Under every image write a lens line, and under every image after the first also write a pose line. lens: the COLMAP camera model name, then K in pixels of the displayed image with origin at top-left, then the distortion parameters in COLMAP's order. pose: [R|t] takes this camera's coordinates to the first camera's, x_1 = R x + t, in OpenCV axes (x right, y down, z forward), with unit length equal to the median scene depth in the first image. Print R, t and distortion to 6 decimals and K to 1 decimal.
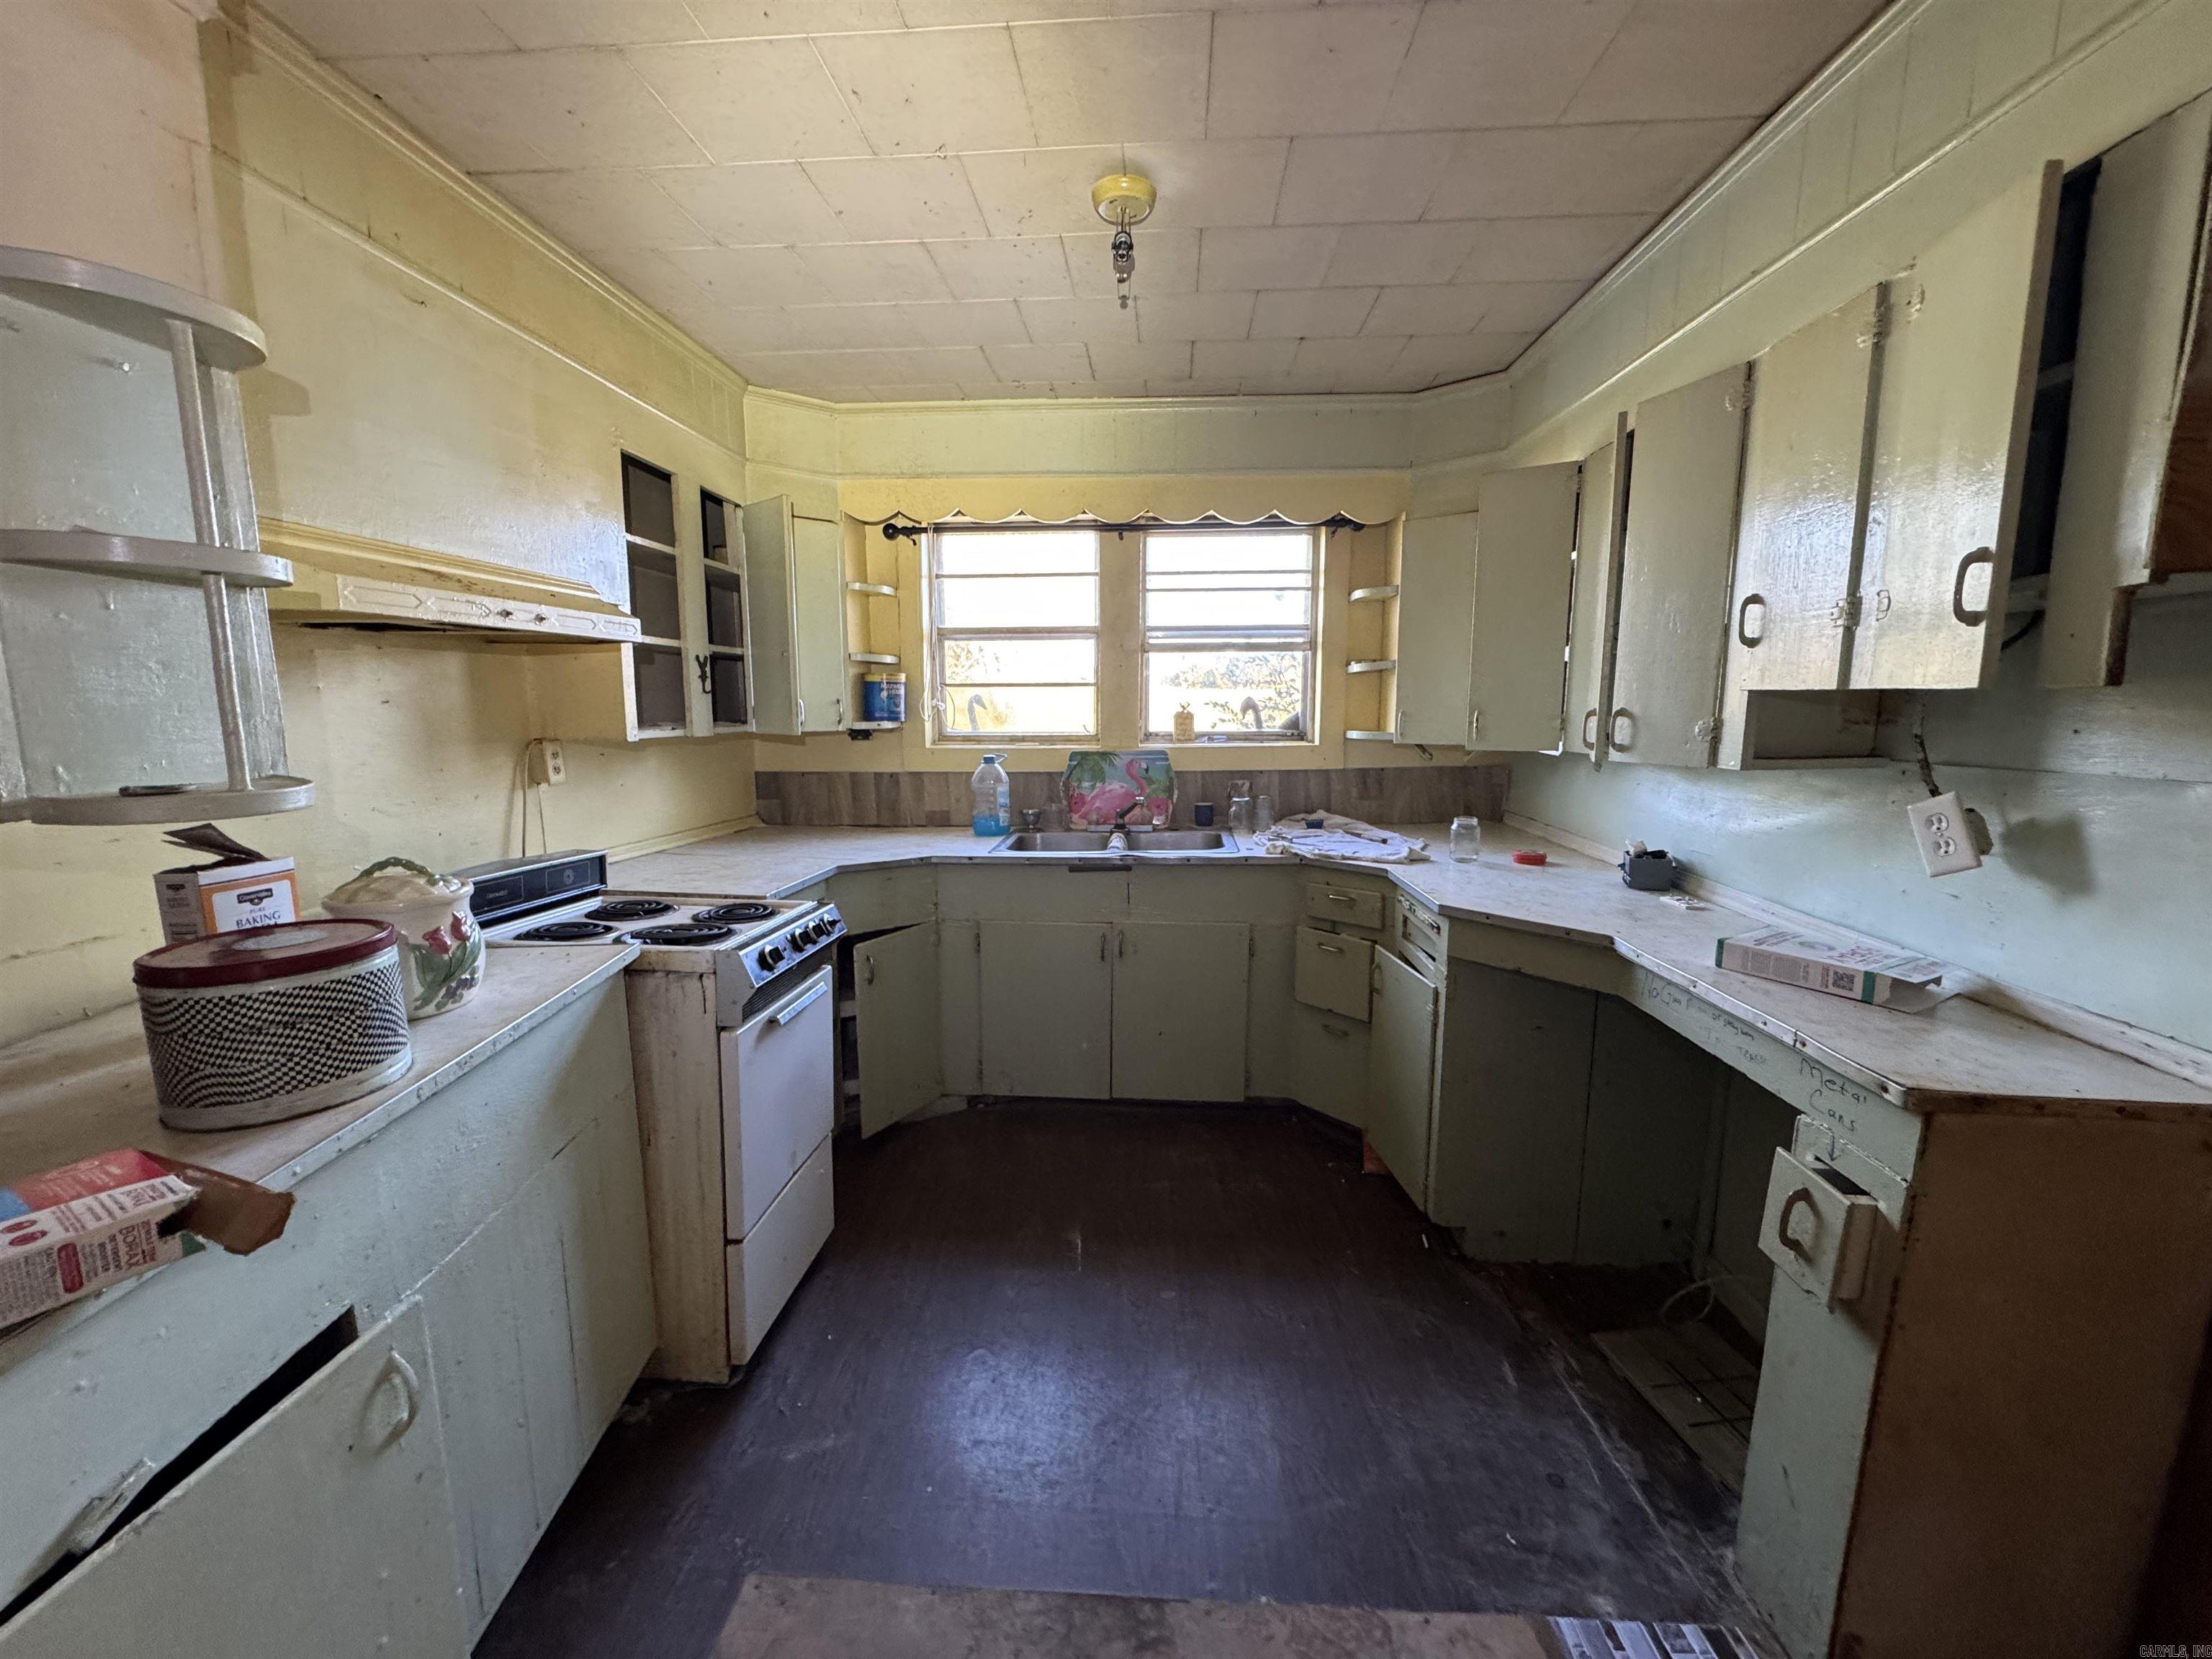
lens RADIAL K [[884.6, 0, 1109.3], [0, 884.6, 833.7], [0, 0, 1]] dist [0.000301, 0.000069]
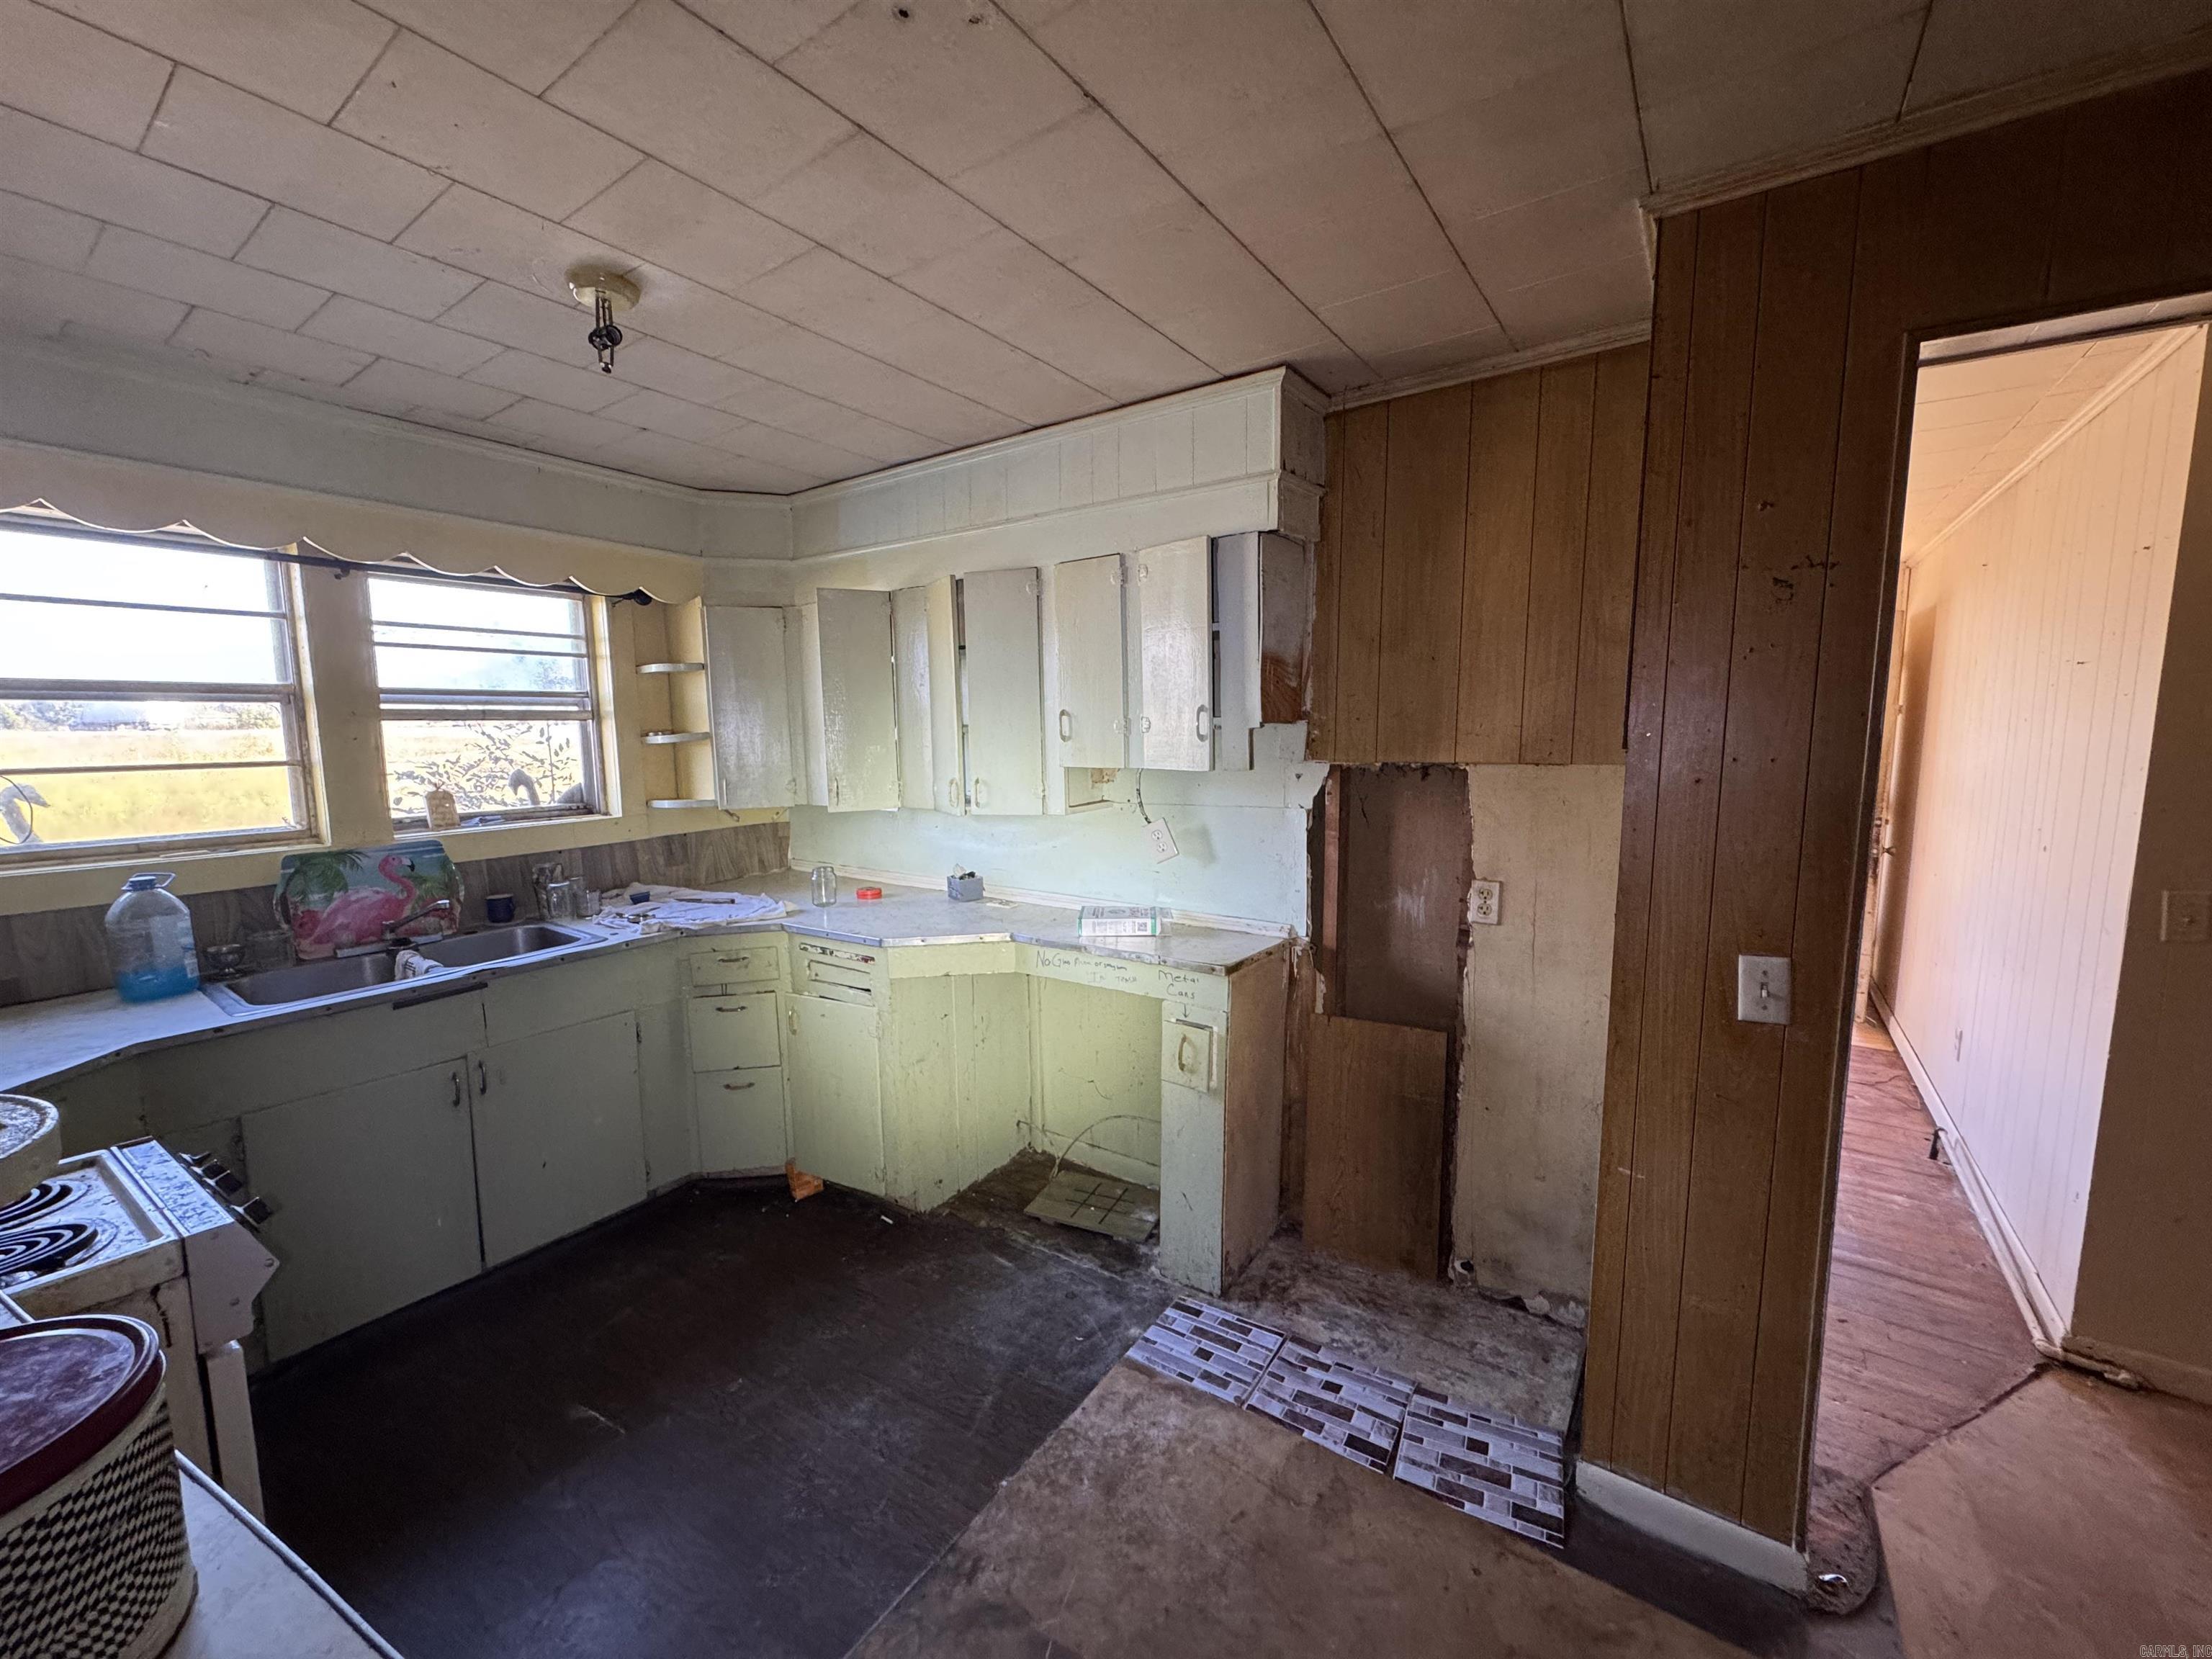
lens RADIAL K [[884.6, 0, 1109.4], [0, 884.6, 833.1], [0, 0, 1]] dist [0.000301, 0.000069]
pose [[0.512028, -0.105133, 0.852511, -0.326536], [0.140028, 0.989421, 0.037914, -0.045608], [-0.847479, 0.099962, 0.521333, 0.042207]]
